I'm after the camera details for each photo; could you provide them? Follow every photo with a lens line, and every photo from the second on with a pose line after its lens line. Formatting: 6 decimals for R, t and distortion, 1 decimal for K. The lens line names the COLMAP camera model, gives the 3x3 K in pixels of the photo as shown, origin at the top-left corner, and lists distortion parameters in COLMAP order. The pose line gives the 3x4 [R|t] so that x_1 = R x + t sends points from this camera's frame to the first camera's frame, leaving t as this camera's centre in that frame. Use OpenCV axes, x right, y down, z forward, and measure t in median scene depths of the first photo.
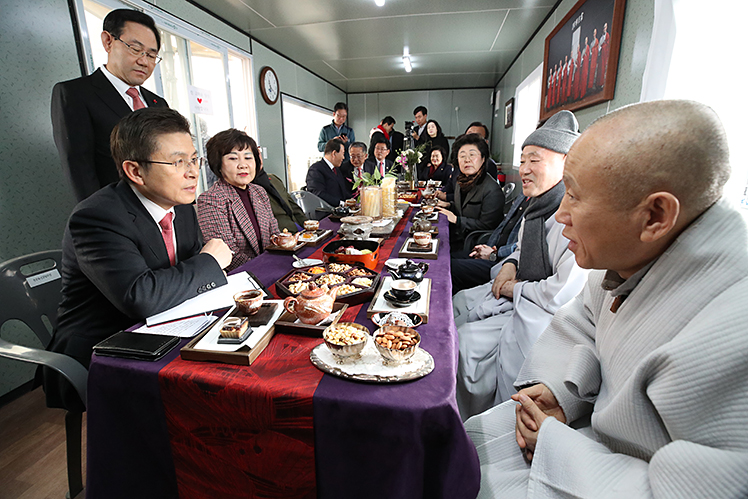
lens RADIAL K [[353.0, 0, 367.0], [0, 353.0, 239.7], [0, 0, 1]] dist [-0.021646, 0.001458]
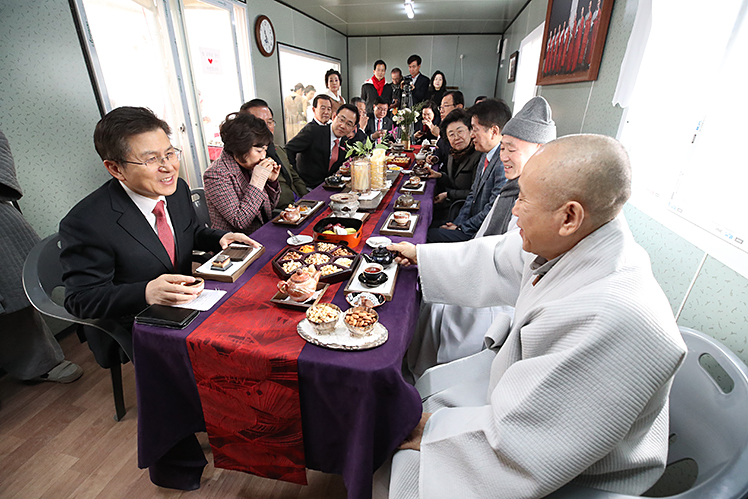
lens RADIAL K [[353.0, 0, 366.1], [0, 353.0, 245.7], [0, 0, 1]] dist [-0.021646, 0.001458]
pose [[0.999778, 0.019825, -0.007176, 0.045225], [-0.018293, 0.984890, 0.172210, -0.091785], [0.010482, -0.172040, 0.985034, -0.113836]]
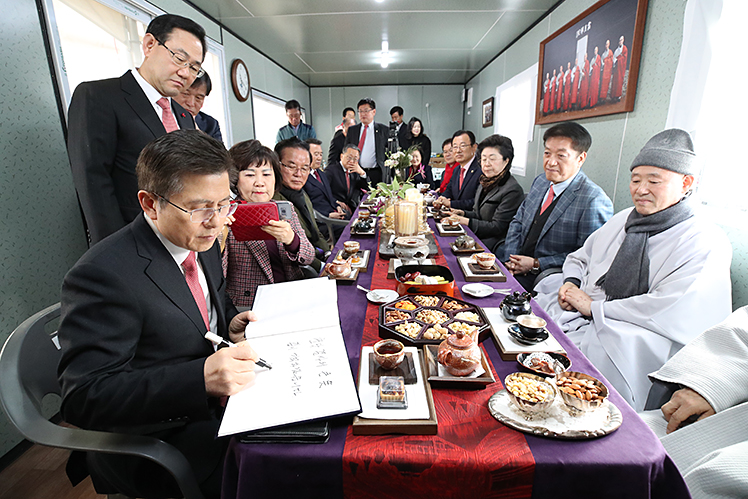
lens RADIAL K [[376.9, 0, 372.9], [0, 376.9, 235.8], [0, 0, 1]] dist [0.001486, -0.002236]
pose [[0.986552, -0.042632, 0.157791, -0.264184], [0.043520, 0.999050, -0.002174, -0.068579], [-0.157548, 0.009012, 0.987470, 0.020506]]
